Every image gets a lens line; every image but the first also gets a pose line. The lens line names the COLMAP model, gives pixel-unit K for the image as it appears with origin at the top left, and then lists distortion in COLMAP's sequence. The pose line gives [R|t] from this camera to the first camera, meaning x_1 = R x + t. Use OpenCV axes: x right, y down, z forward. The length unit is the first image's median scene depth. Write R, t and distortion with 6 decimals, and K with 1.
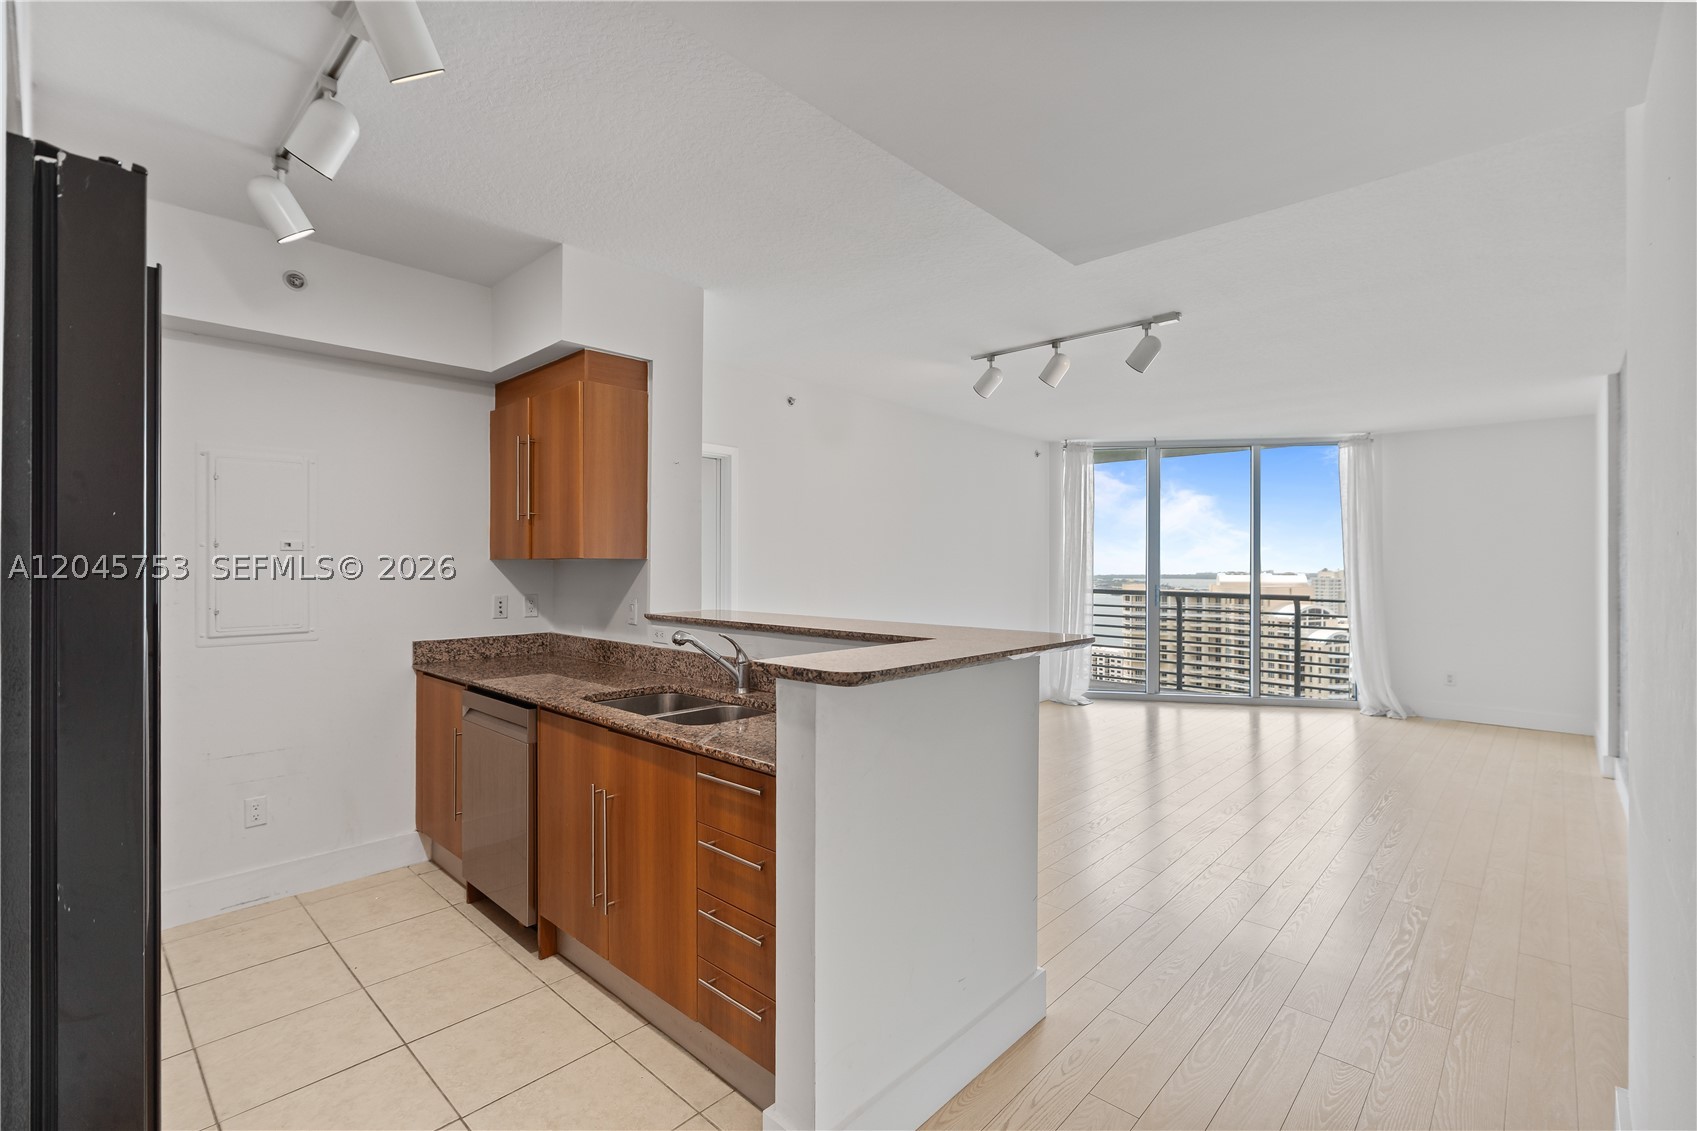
lens RADIAL K [[757.5, 0, 849.2], [0, 757.5, 560.2], [0, 0, 1]] dist [-0.007223, 0.002647]
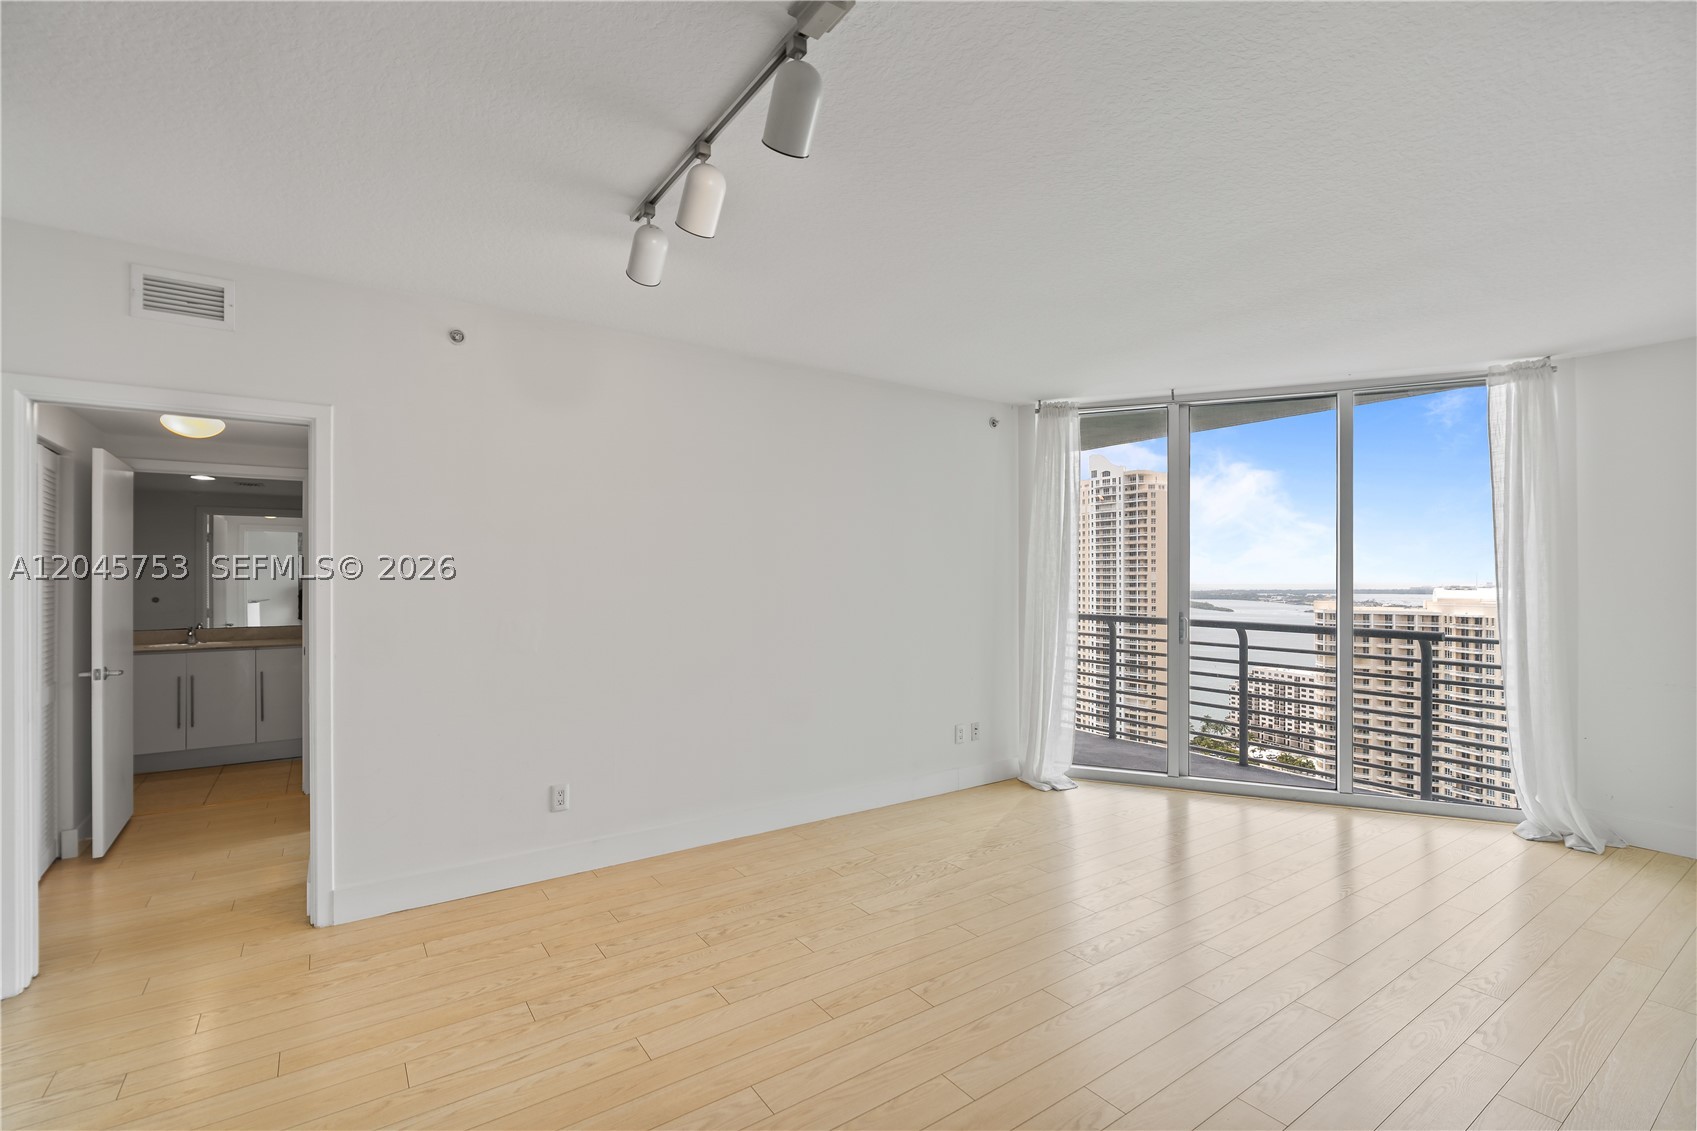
lens RADIAL K [[757.5, 0, 848.5], [0, 757.5, 574.5], [0, 0, 1]] dist [-0.007223, 0.002647]
pose [[0.977990, -0.005130, -0.208591, 0.280028], [0.004980, 0.999987, -0.001242, -0.001670], [0.208595, 0.000176, 0.978002, 0.315921]]
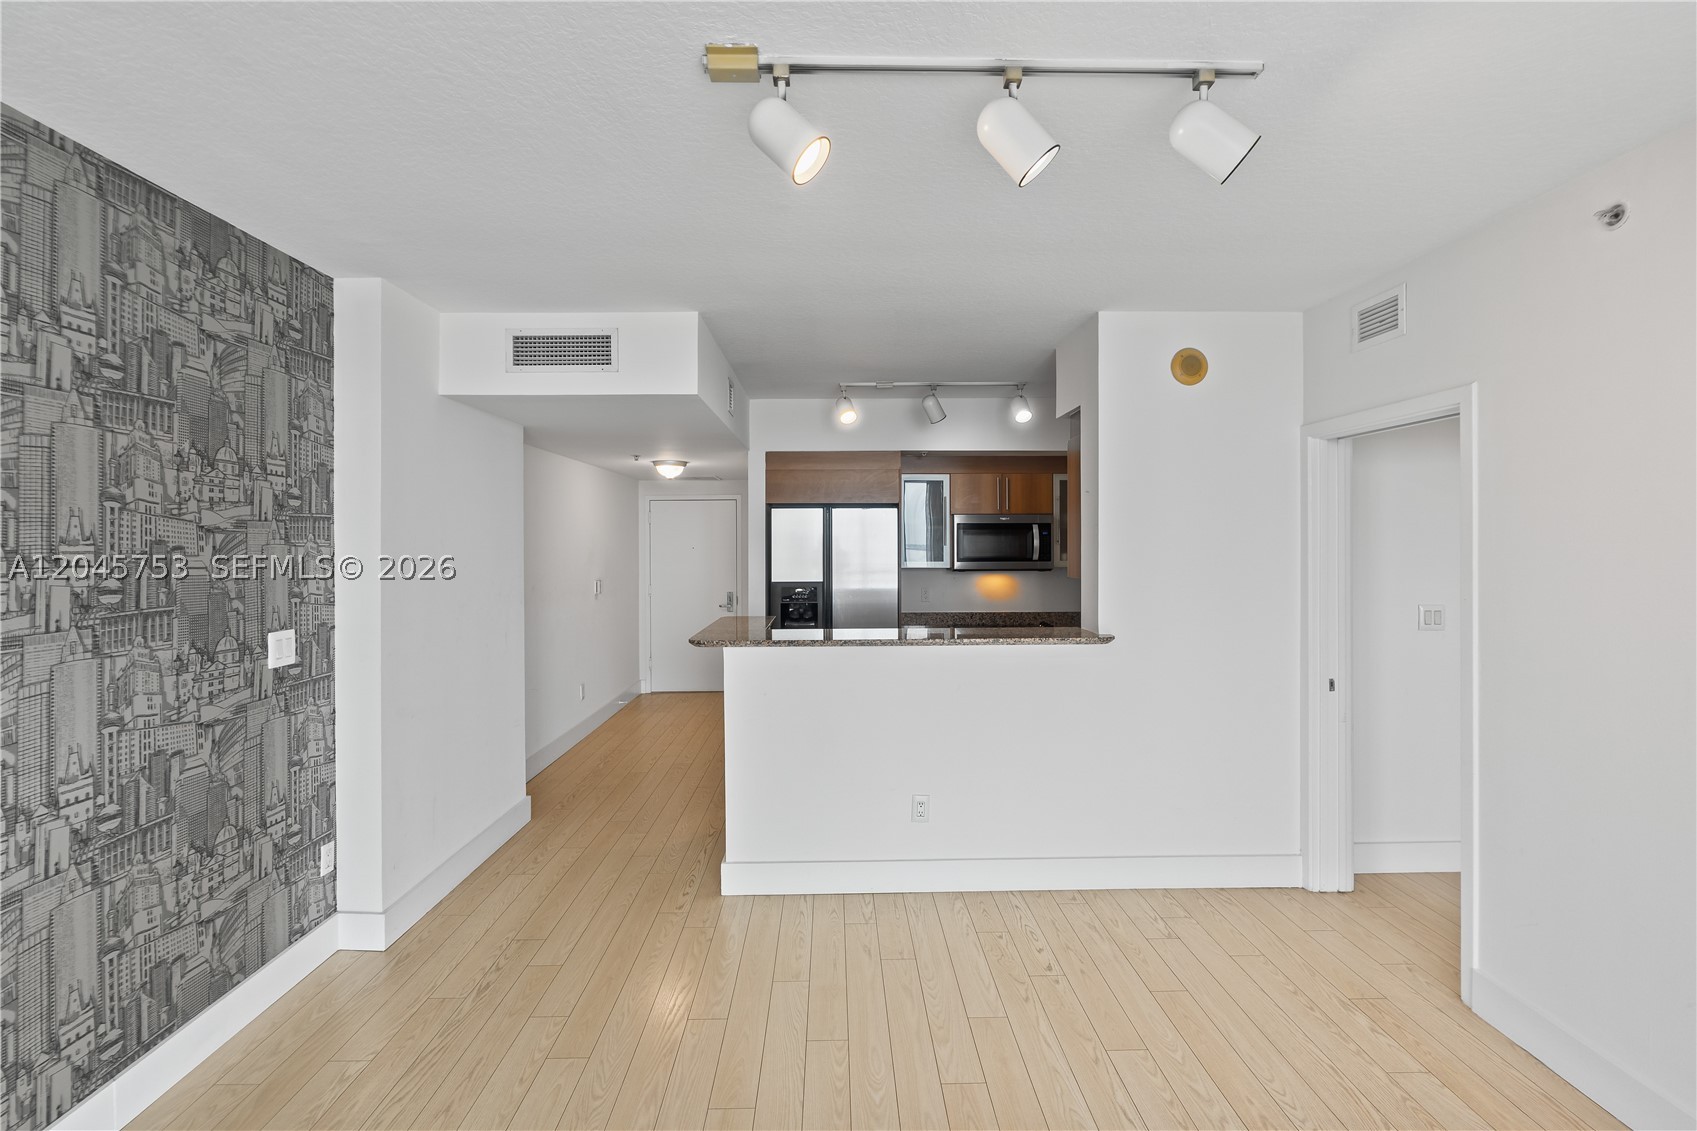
lens RADIAL K [[757.5, 0, 849.0], [0, 757.5, 542.2], [0, 0, 1]] dist [-0.007223, 0.002647]
pose [[-0.717095, 0.000613, -0.696976, 0.361891], [0.004885, 0.999979, -0.004147, -0.024977], [0.696959, -0.006378, -0.717083, 0.727124]]
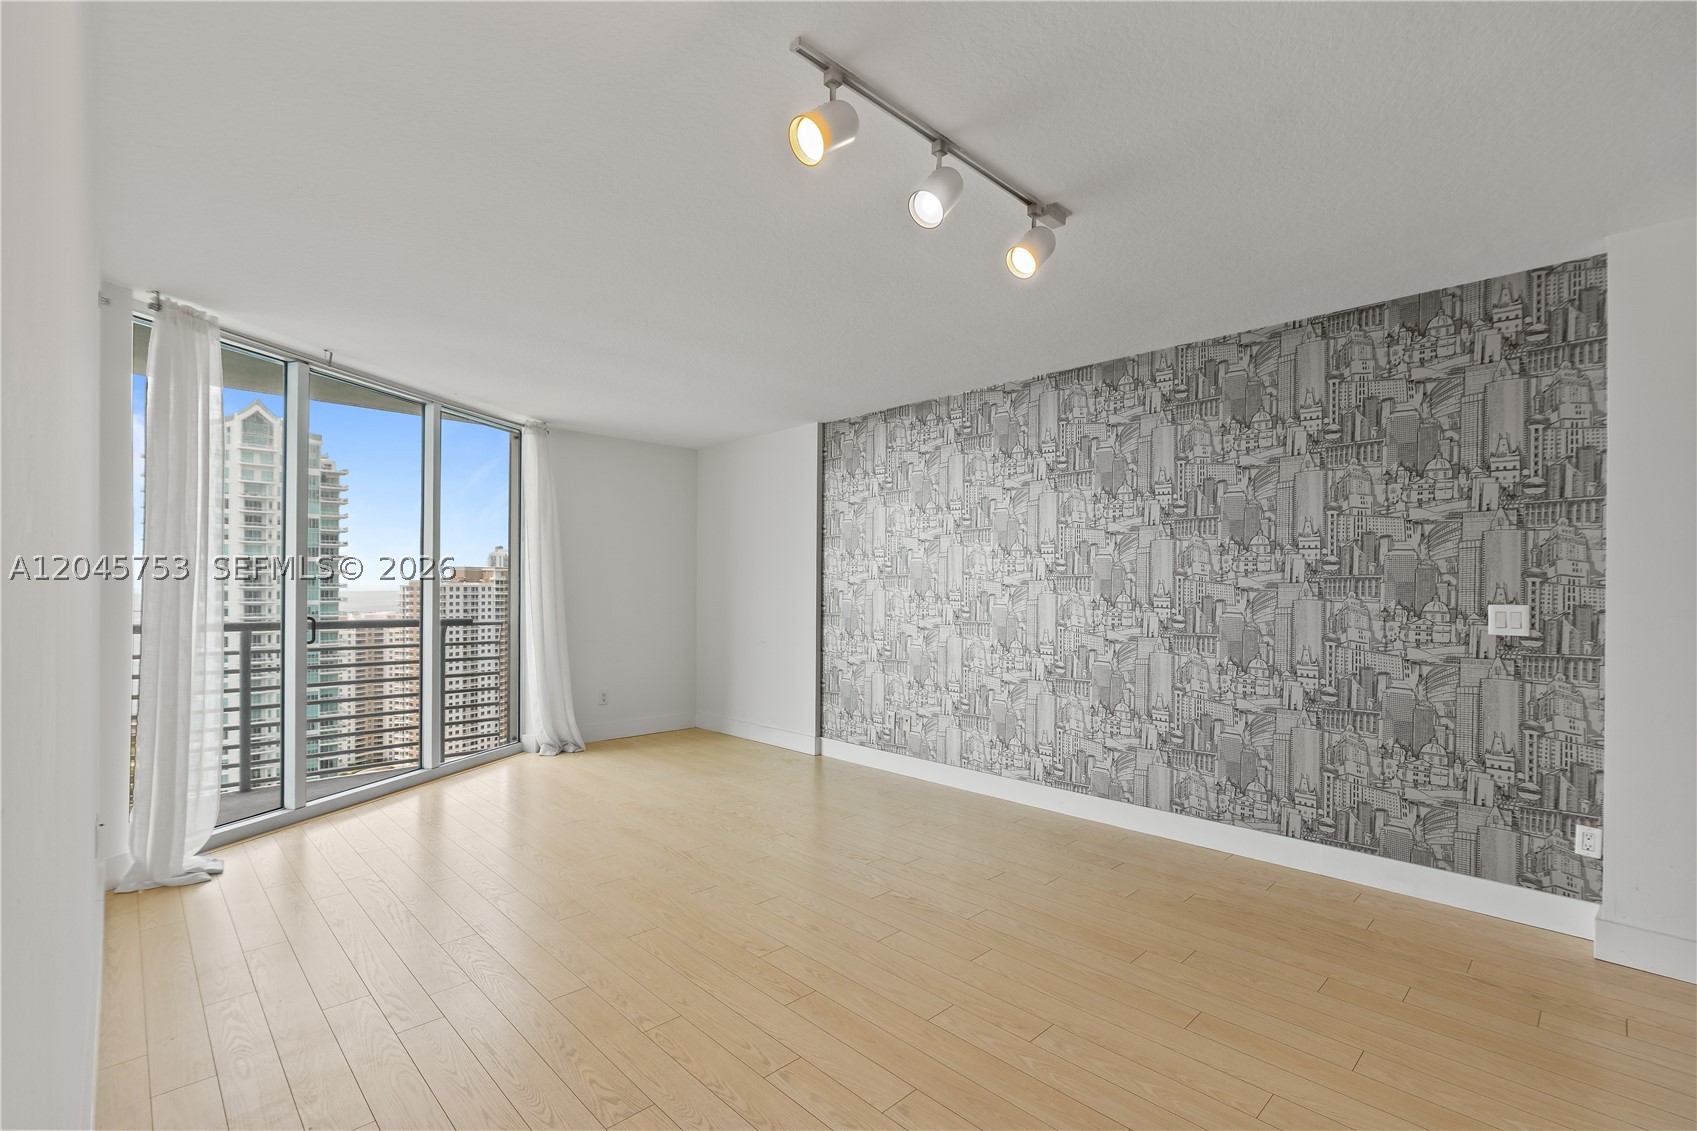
lens RADIAL K [[757.5, 0, 854.1], [0, 757.5, 586.4], [0, 0, 1]] dist [-0.007223, 0.002647]
pose [[0.042185, -0.003356, 0.999104, -0.147894], [-0.010150, 0.999941, 0.003788, 0.008015], [-0.999058, -0.010301, 0.042148, 0.615608]]
